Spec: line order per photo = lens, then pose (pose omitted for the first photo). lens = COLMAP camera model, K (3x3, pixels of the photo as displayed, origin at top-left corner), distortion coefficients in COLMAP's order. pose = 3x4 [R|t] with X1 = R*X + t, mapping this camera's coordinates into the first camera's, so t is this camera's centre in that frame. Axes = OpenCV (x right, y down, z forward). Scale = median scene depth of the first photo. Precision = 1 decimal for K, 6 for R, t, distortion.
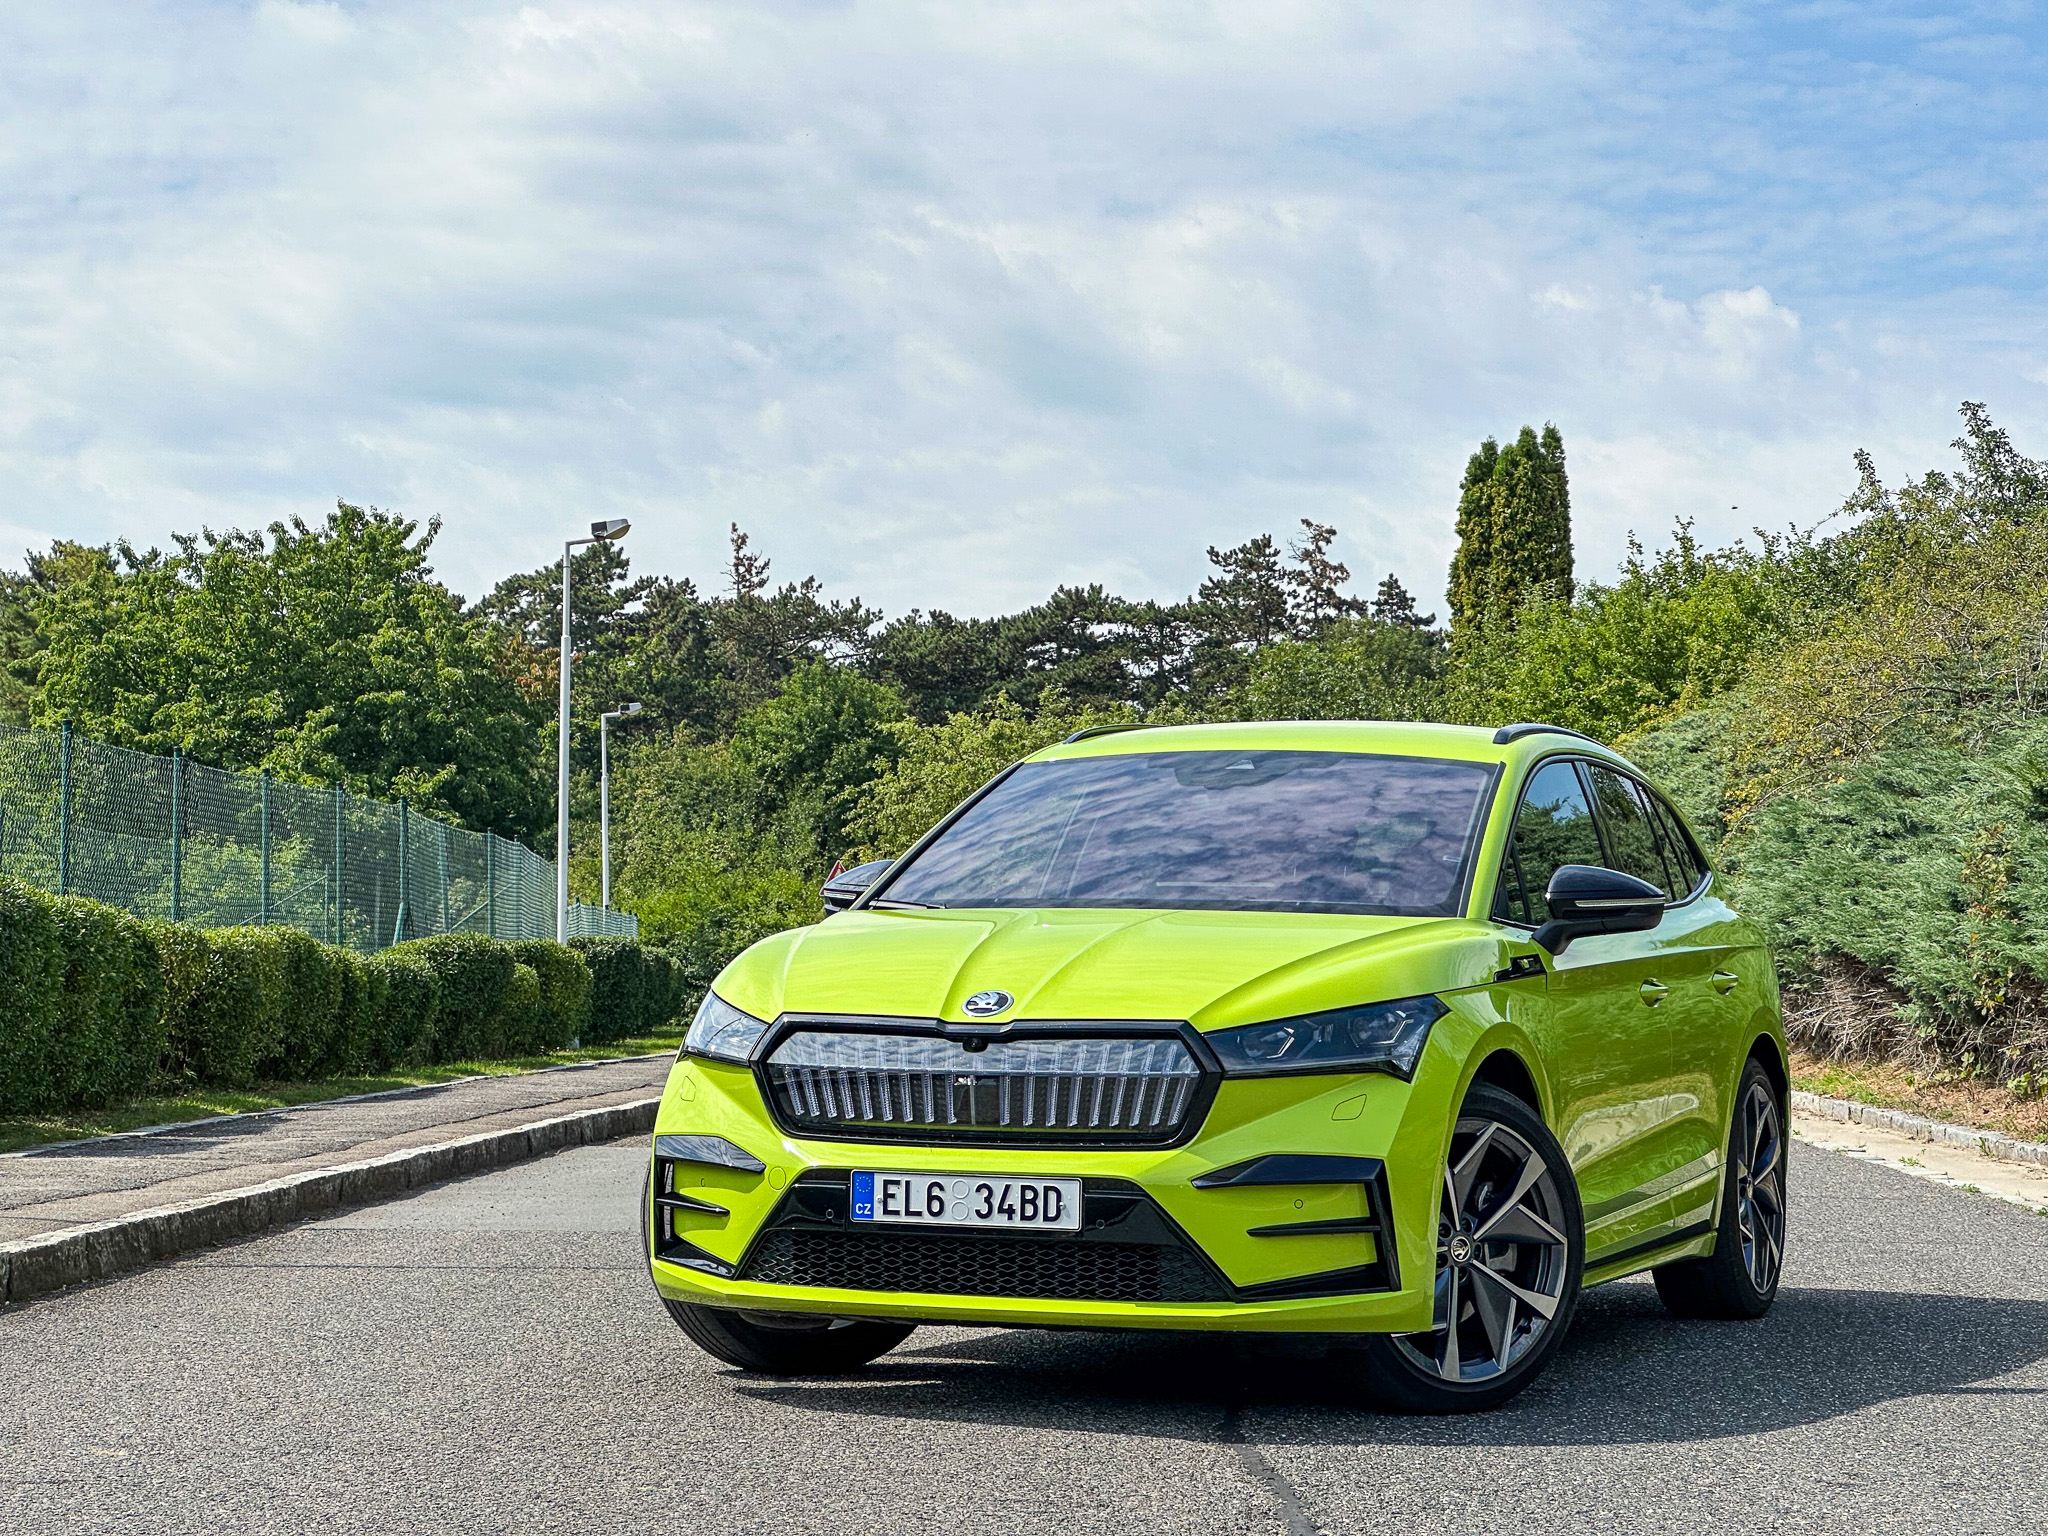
lens RADIAL K [[4608.2, 0, 1023.0], [0, 4608.2, 754.5], [0, 0, 1]] dist [-0.202404, 7.021550]
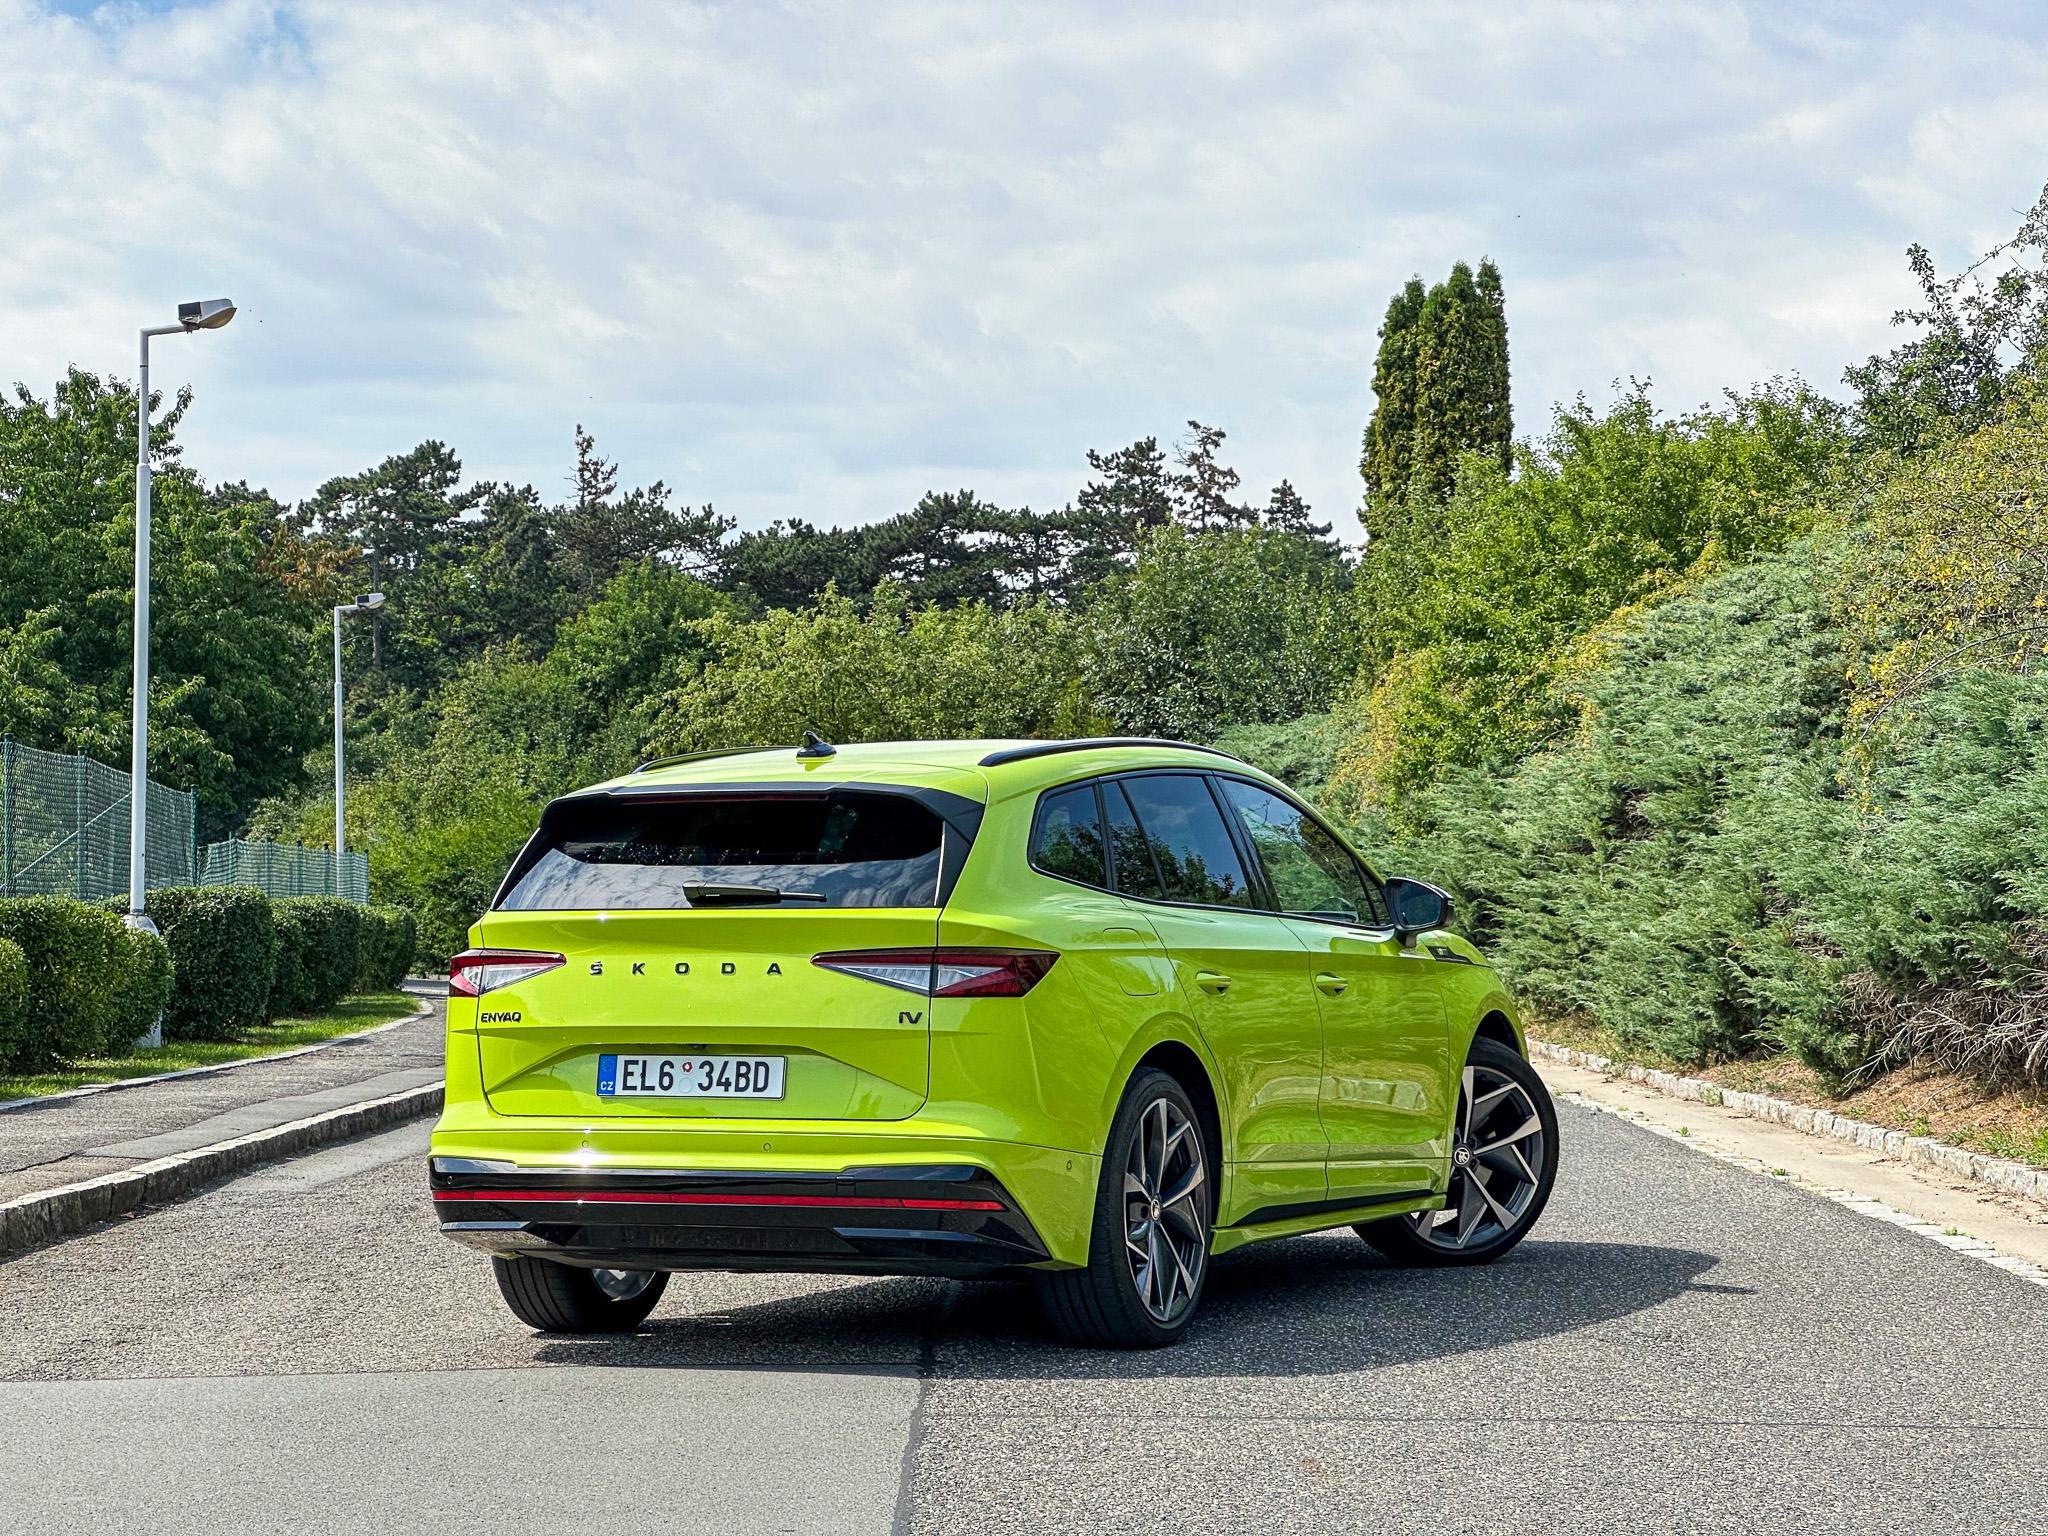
lens RADIAL K [[4602.1, 0, 1058.8], [0, 4602.1, 805.0], [0, 0, 1]] dist [-0.375784, 7.310756]
pose [[0.999489, -0.000017, 0.031949, 0.010841], [-0.000830, 0.999648, 0.026524, 0.004512], [-0.031938, -0.026537, 0.999137, 0.166650]]
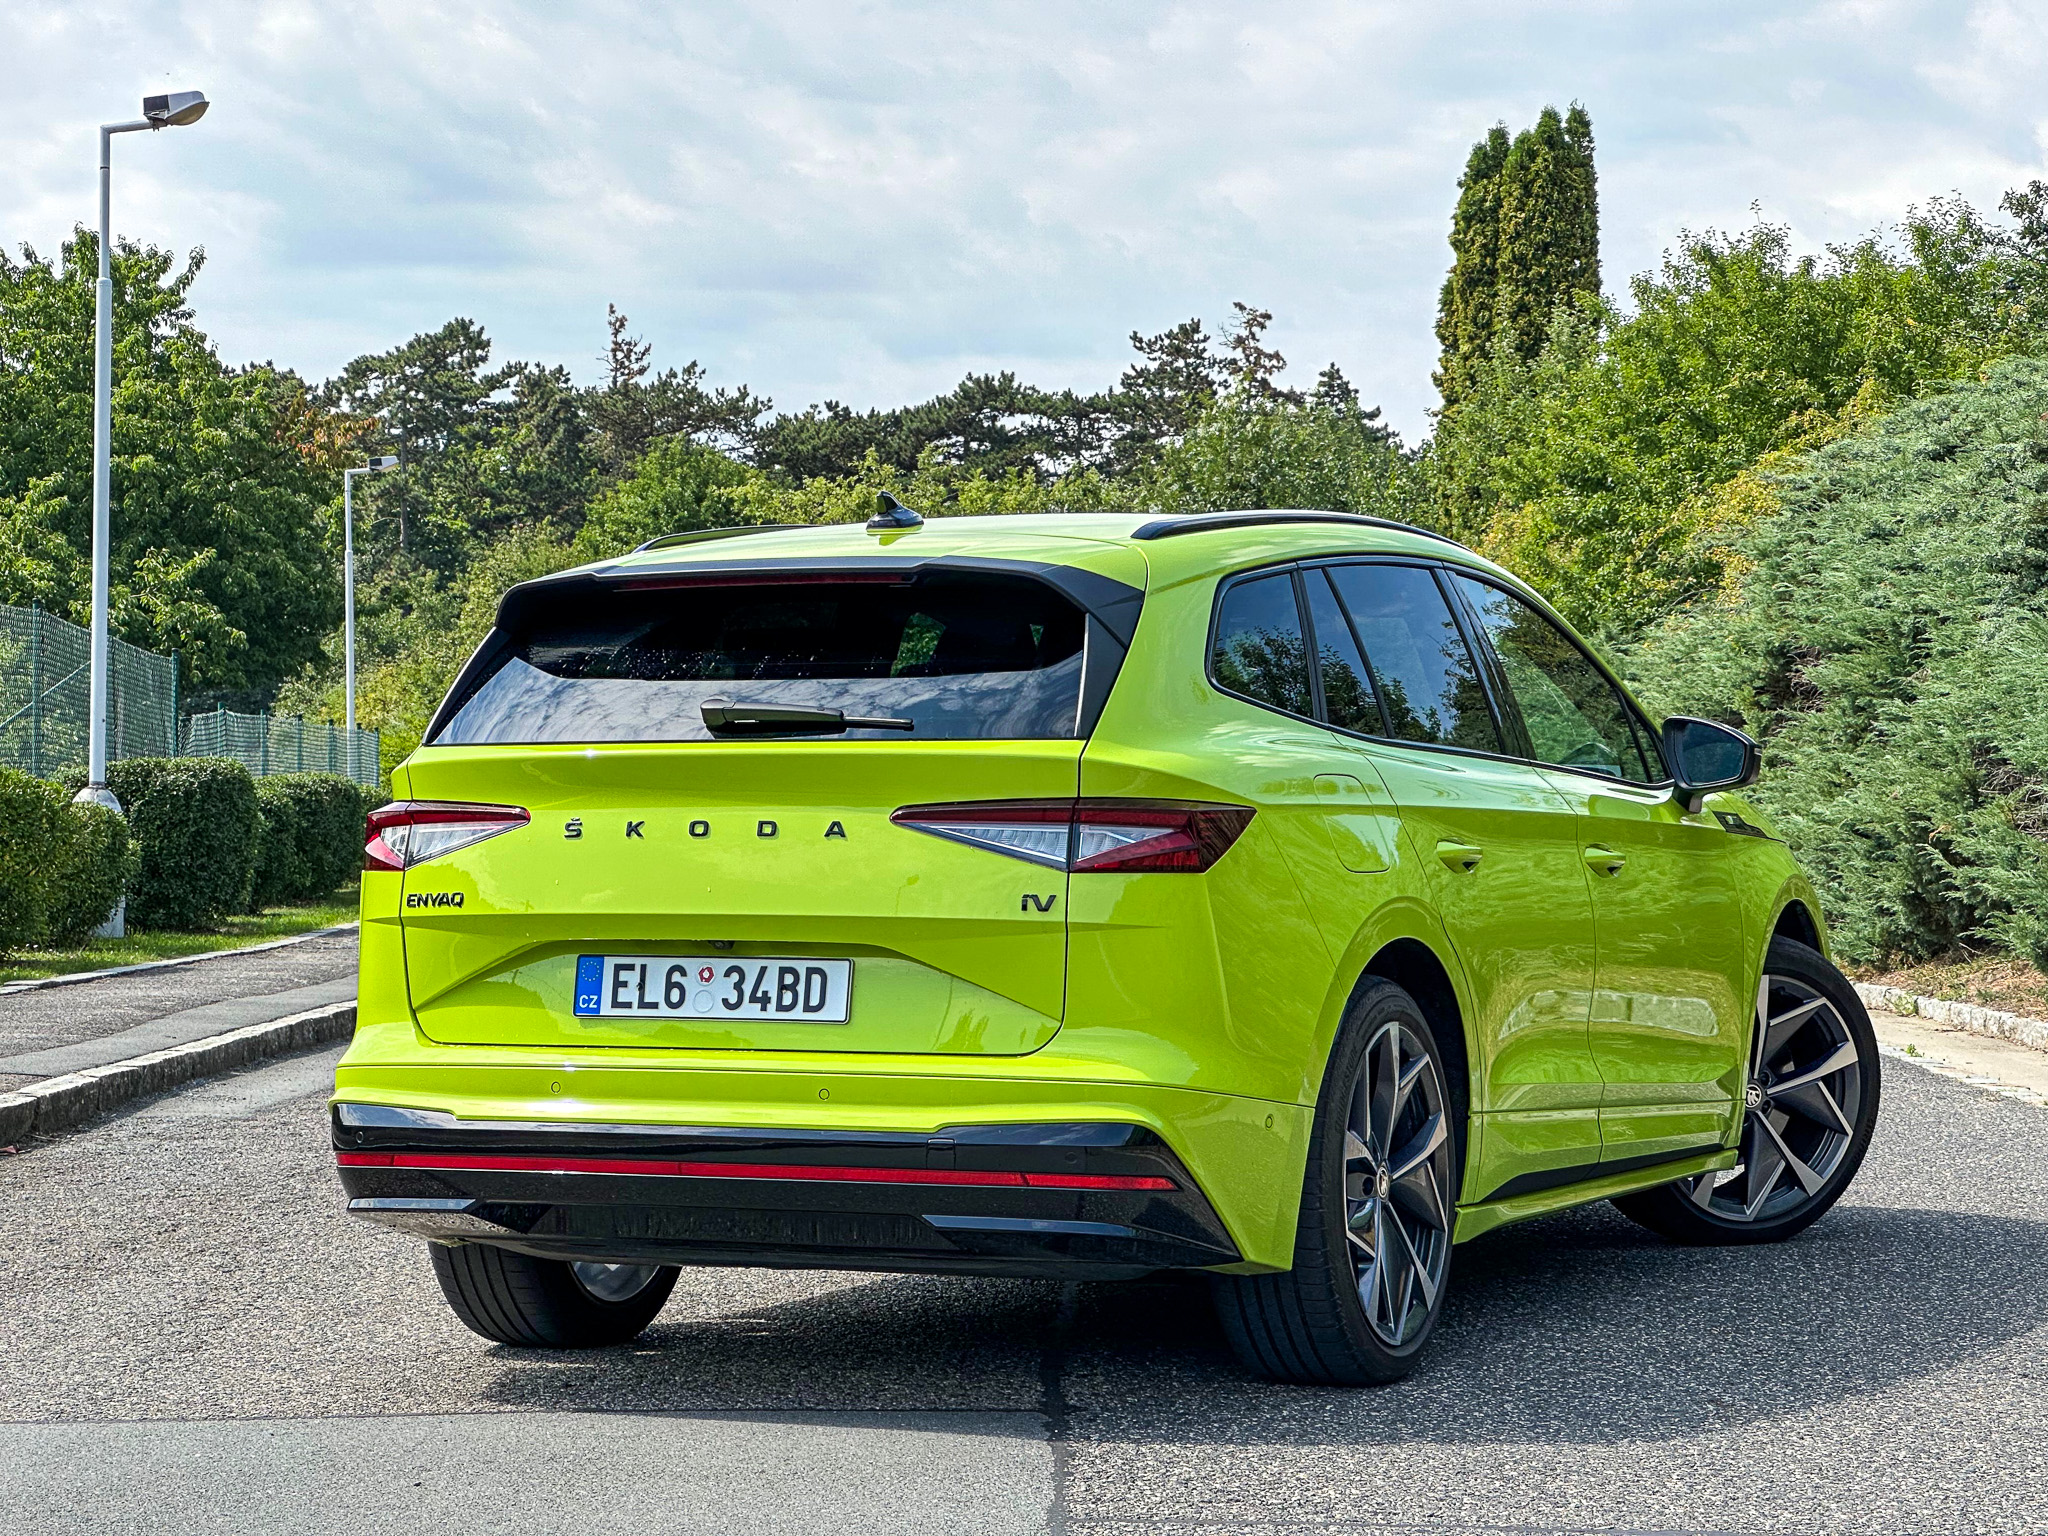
lens RADIAL K [[4584.4, 0, 1025.9], [0, 4584.4, 828.8], [0, 0, 1]] dist [-0.273160, 5.660115]
pose [[0.999835, 0.004254, 0.017655, 0.008816], [-0.005216, 0.998481, 0.054850, 0.008161], [-0.017394, -0.054933, 0.998338, 0.214490]]
